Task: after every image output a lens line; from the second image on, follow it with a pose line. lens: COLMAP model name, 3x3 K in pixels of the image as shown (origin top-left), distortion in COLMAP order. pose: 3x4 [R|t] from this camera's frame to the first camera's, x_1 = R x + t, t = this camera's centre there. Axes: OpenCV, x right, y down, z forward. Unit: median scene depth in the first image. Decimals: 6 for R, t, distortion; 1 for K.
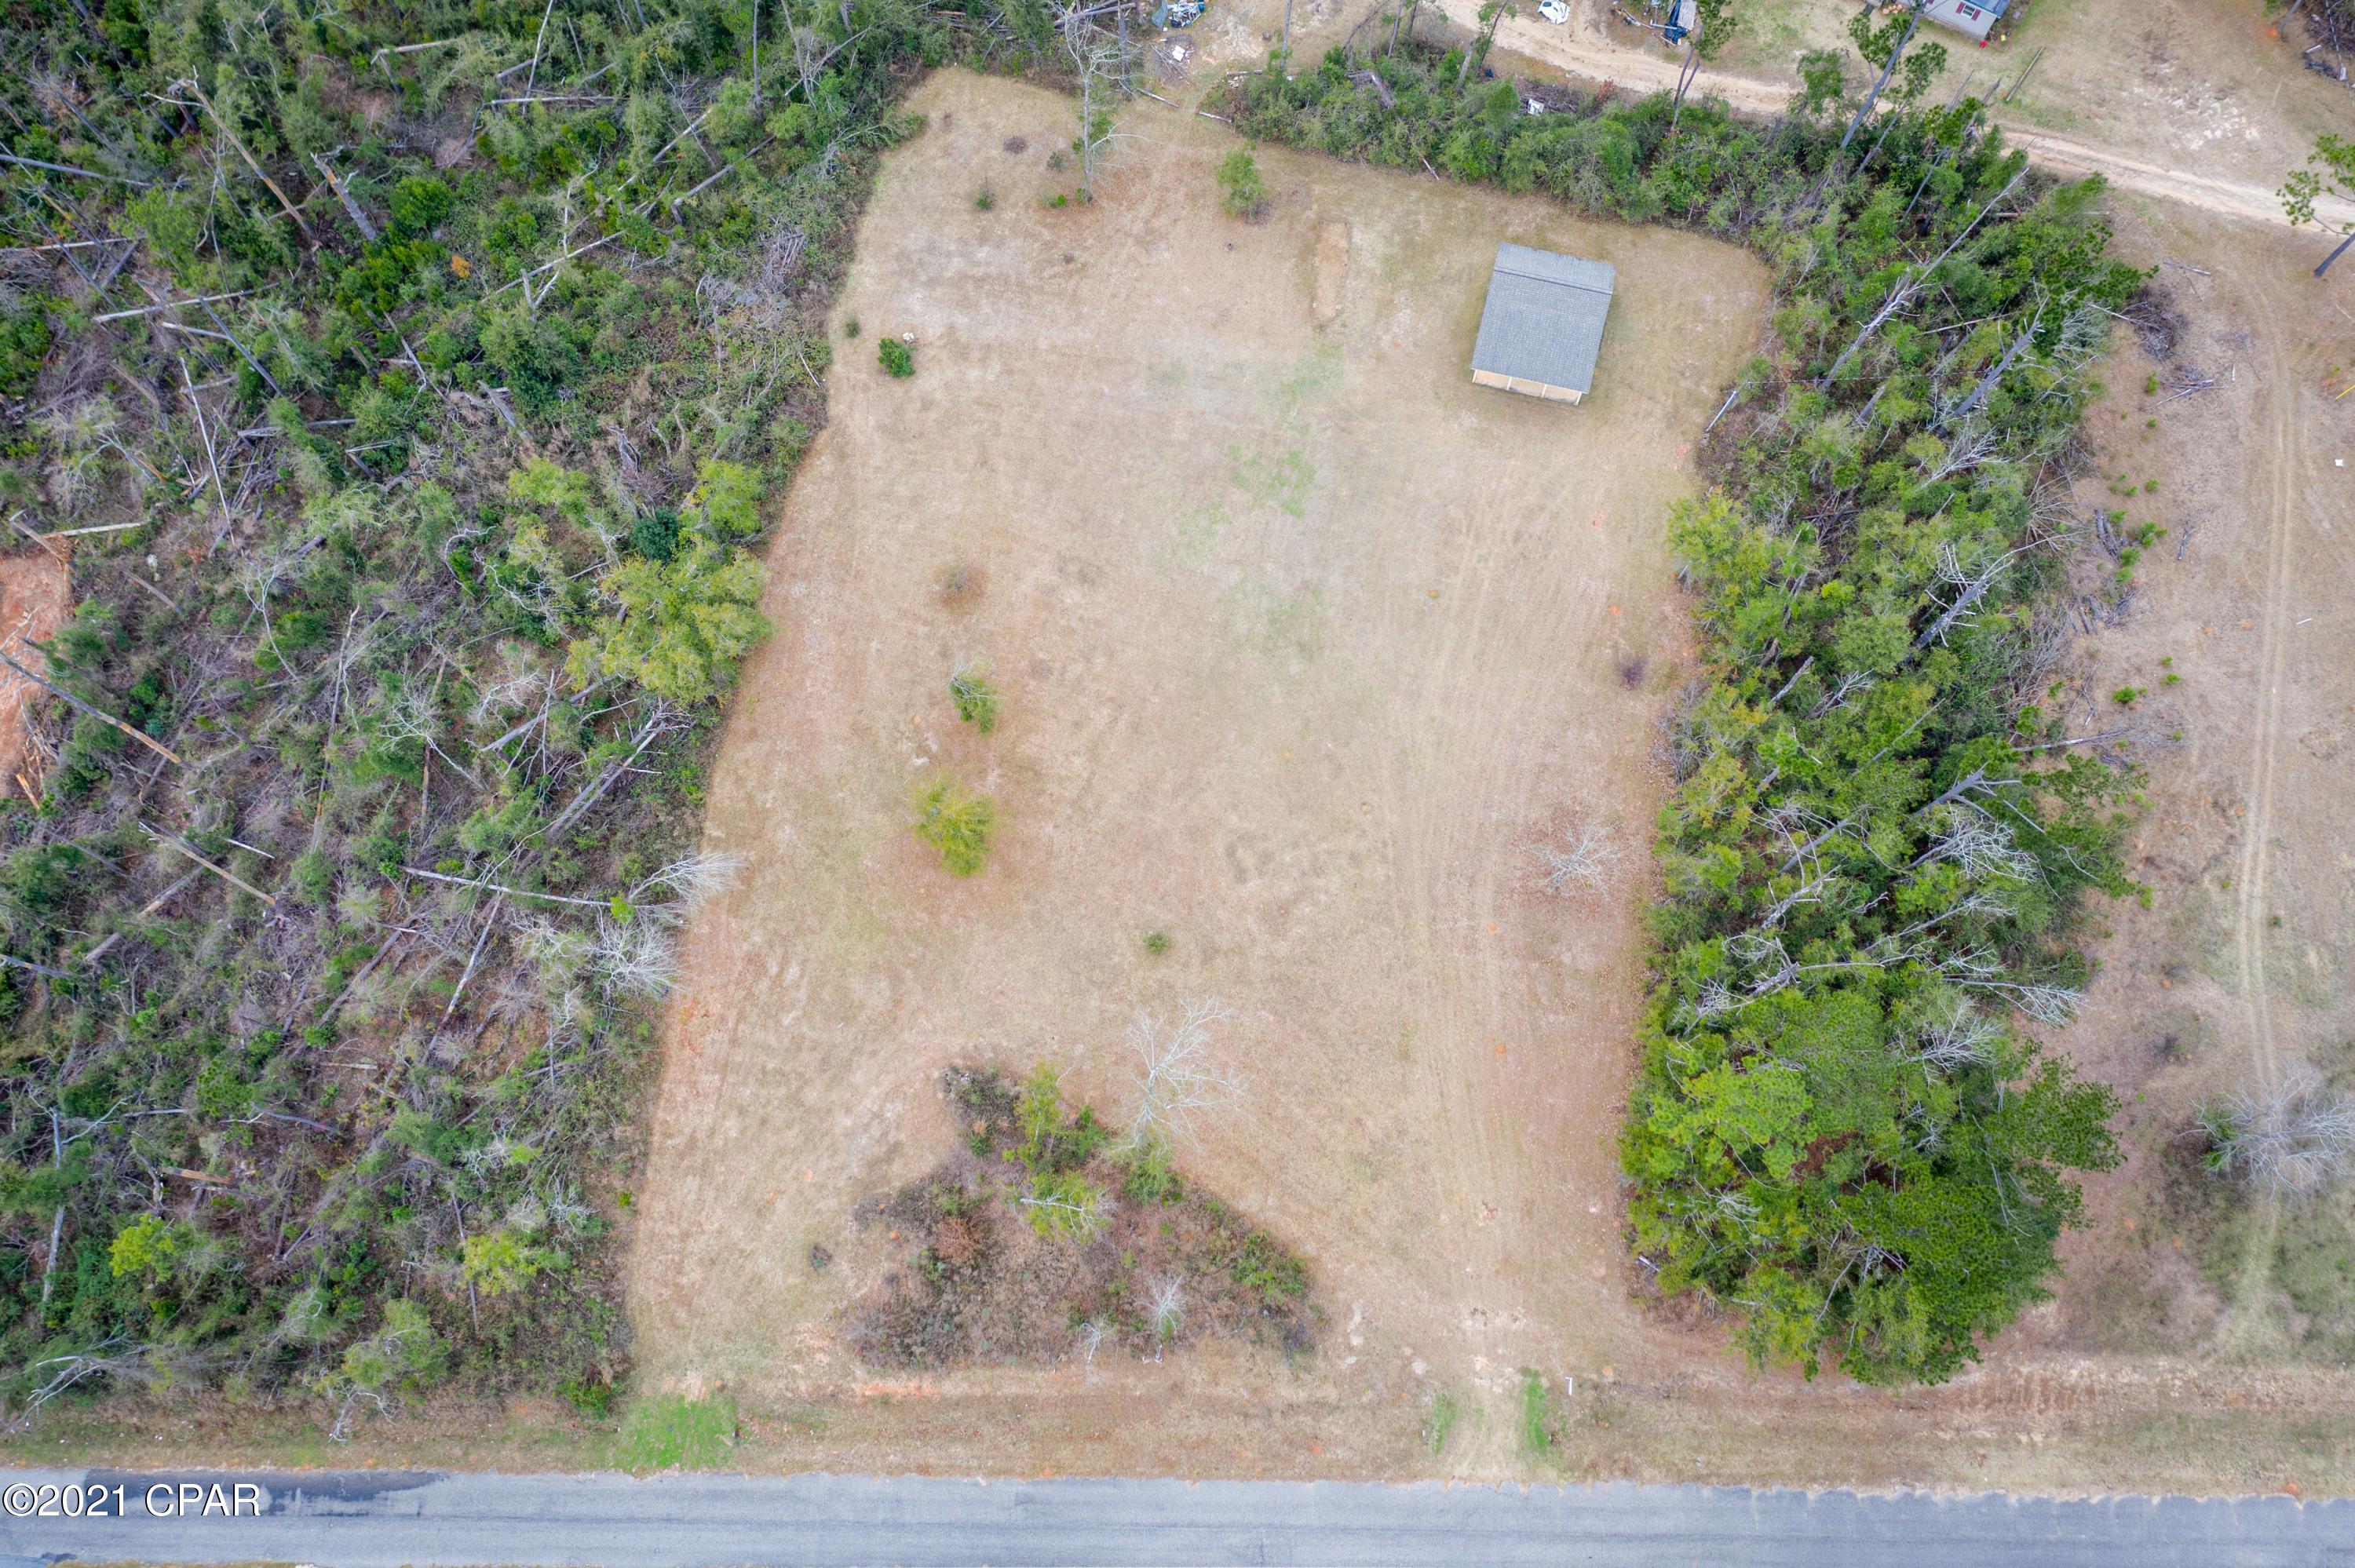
lens RADIAL K [[1895.2, 0, 1177.5], [0, 1895.2, 784.0], [0, 0, 1]] dist [-0.005523, 0.002927]
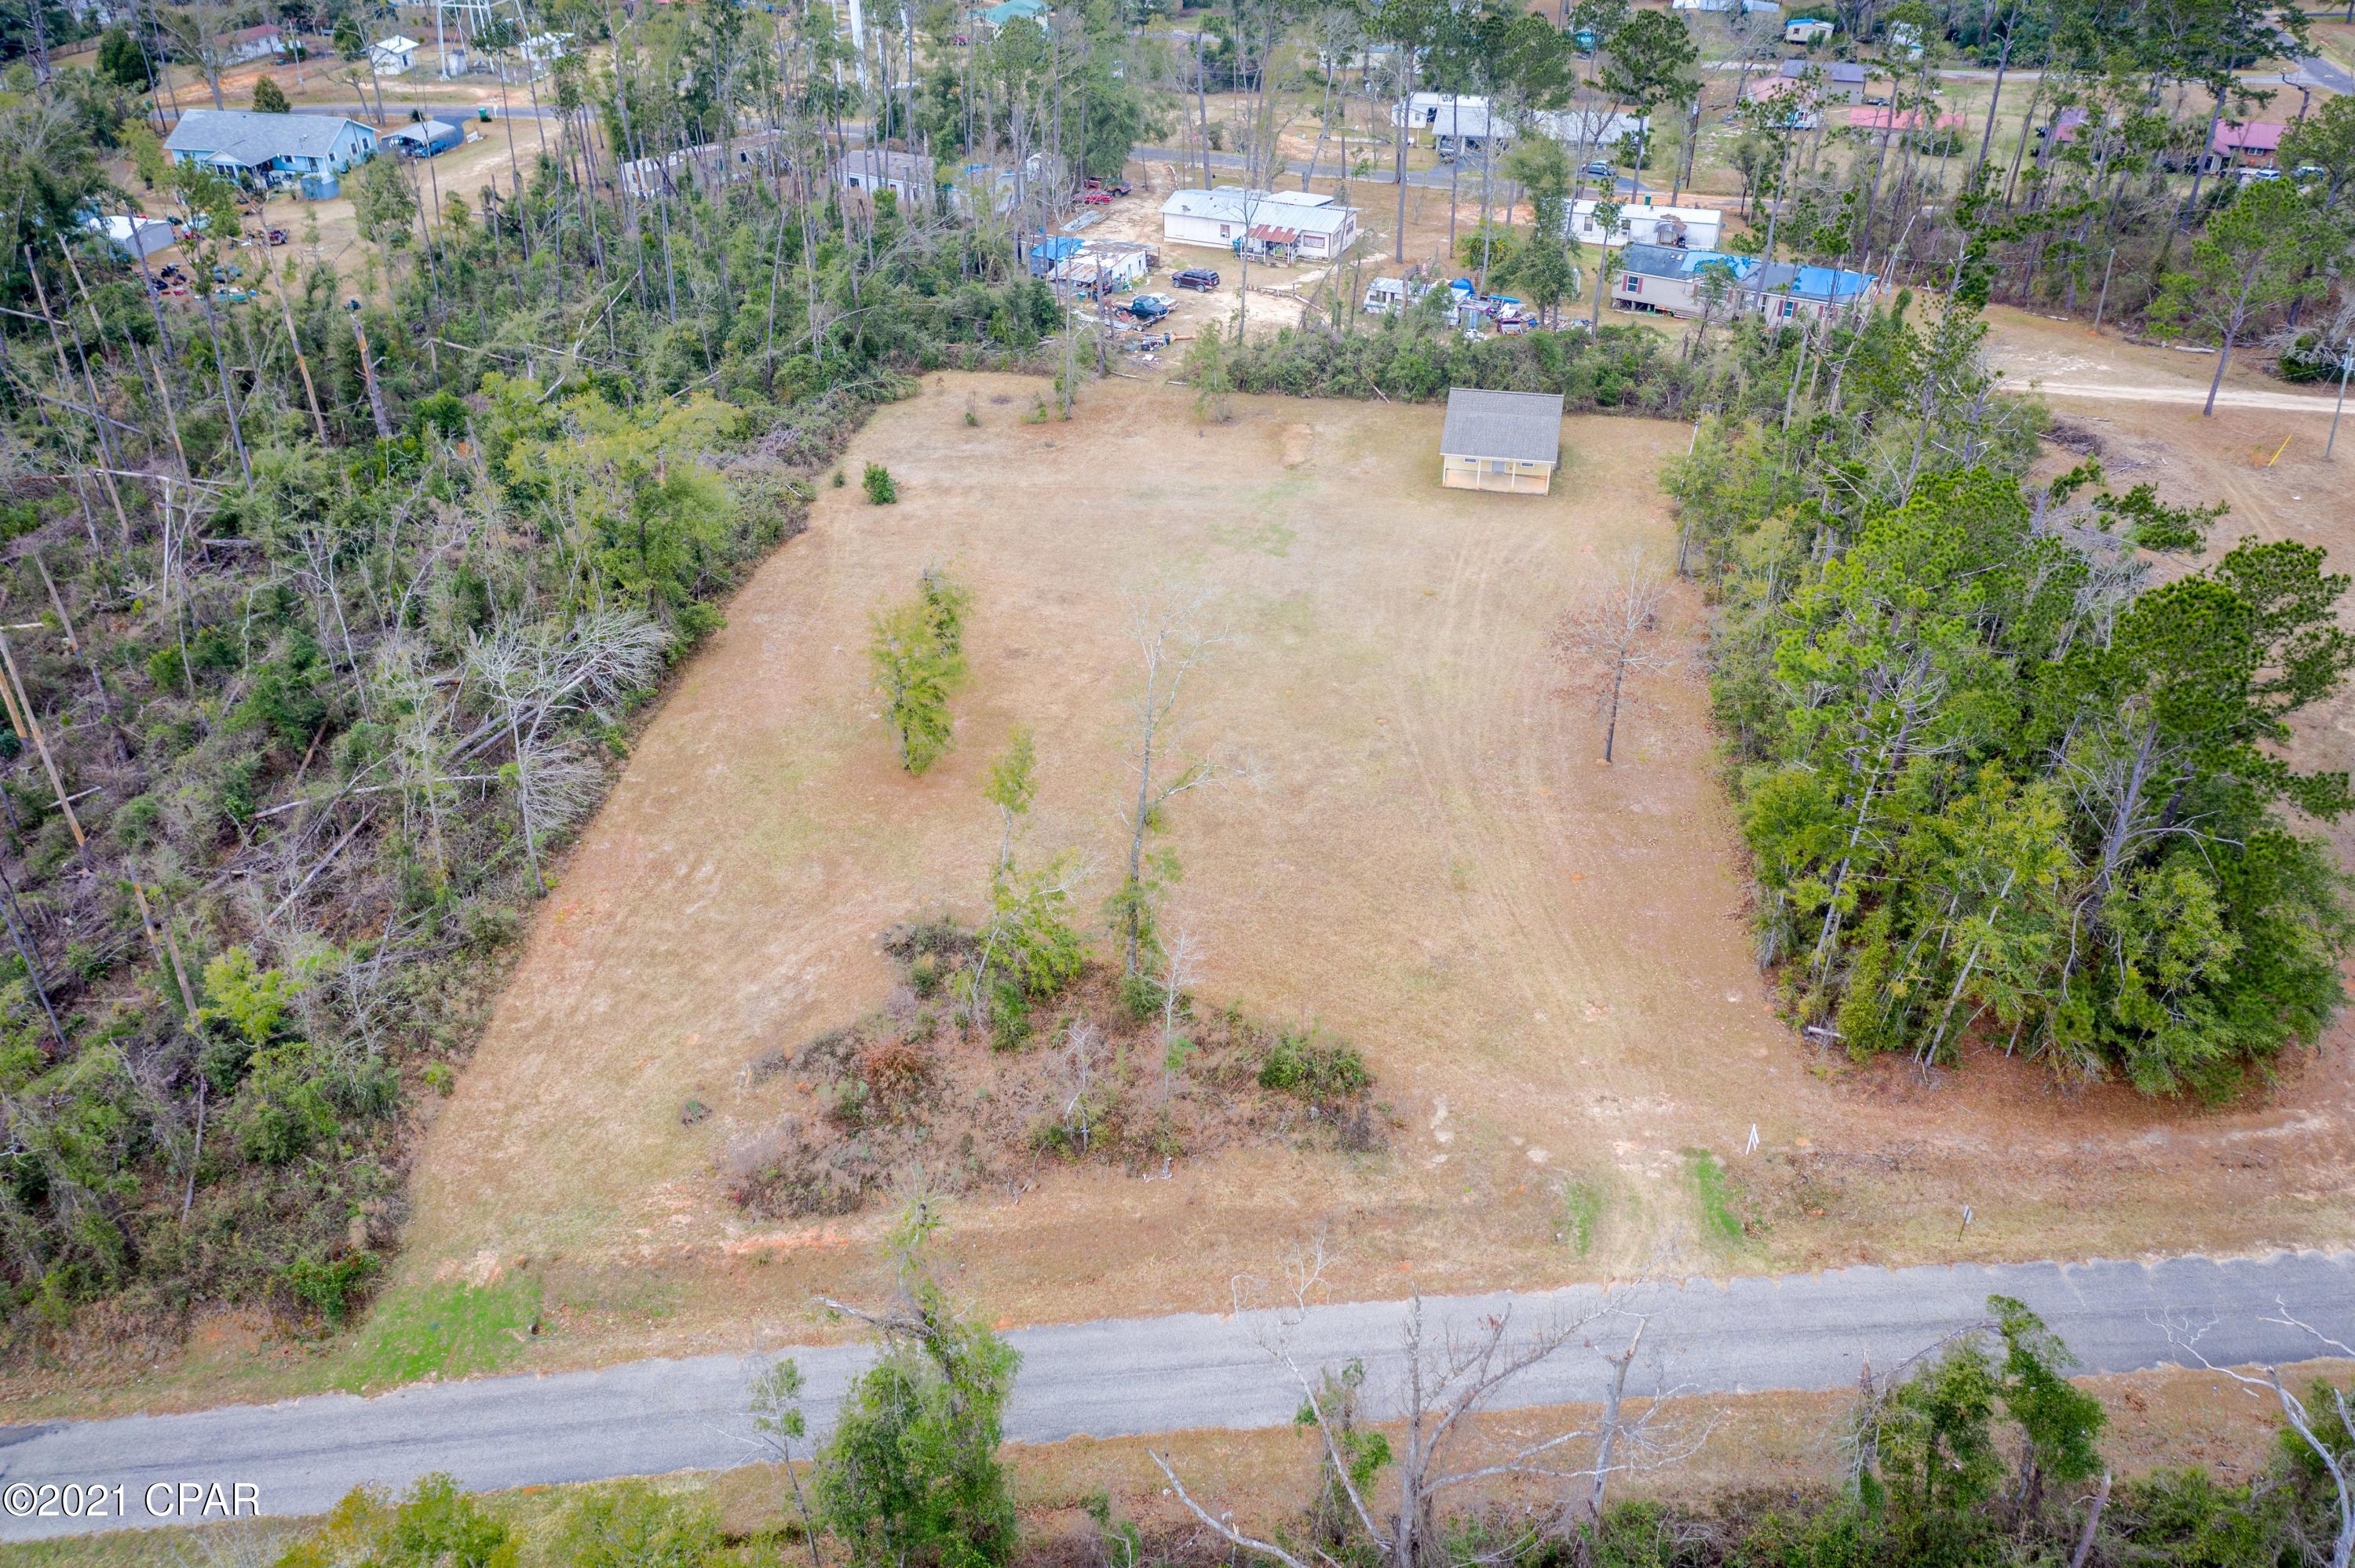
lens RADIAL K [[1838.5, 0, 1177.5], [0, 1838.5, 784.0], [0, 0, 1]] dist [-0.001377, -0.000511]
pose [[0.999342, -0.009921, 0.034881, -0.027601], [0.029605, 0.778706, -0.626690, 0.602663], [-0.020945, 0.627310, 0.778488, 0.370522]]
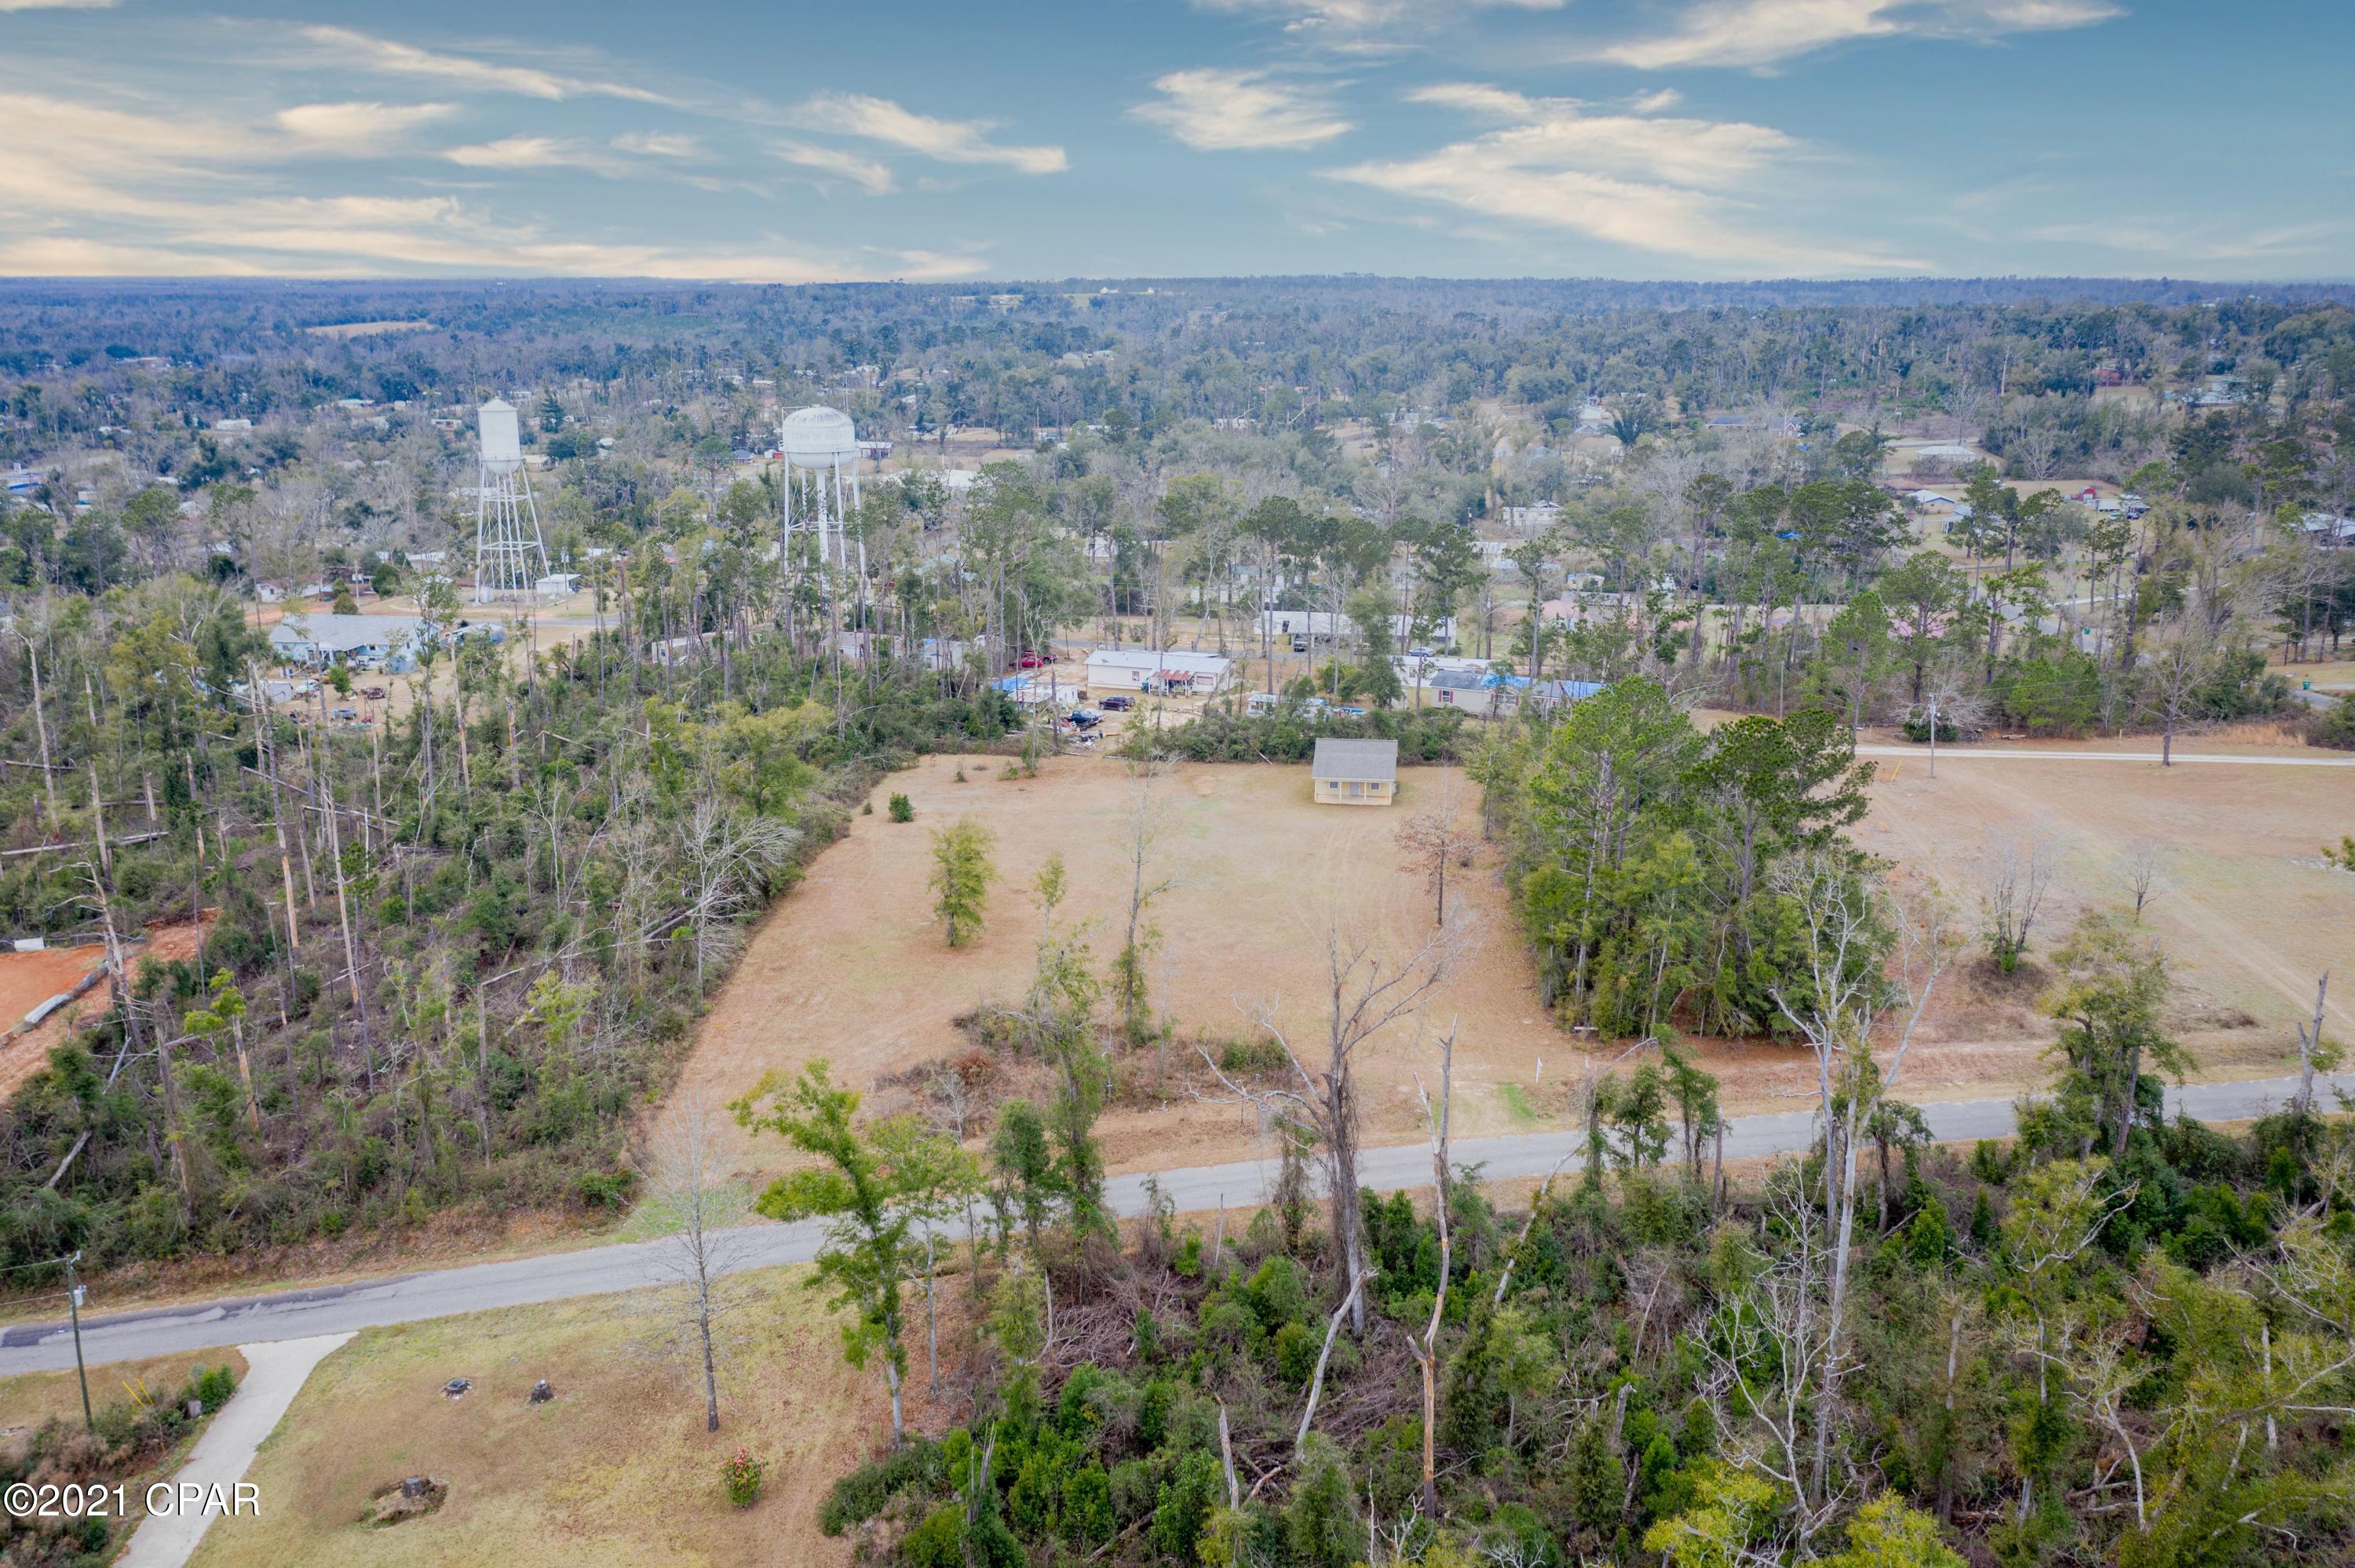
lens RADIAL K [[1895.2, 0, 1177.5], [0, 1895.2, 784.0], [0, 0, 1]] dist [-0.005523, 0.002927]
pose [[0.993576, -0.010682, 0.112658, -0.118450], [0.100521, 0.540566, -0.835275, 1.071558], [-0.051977, 0.841234, 0.538168, 0.263381]]
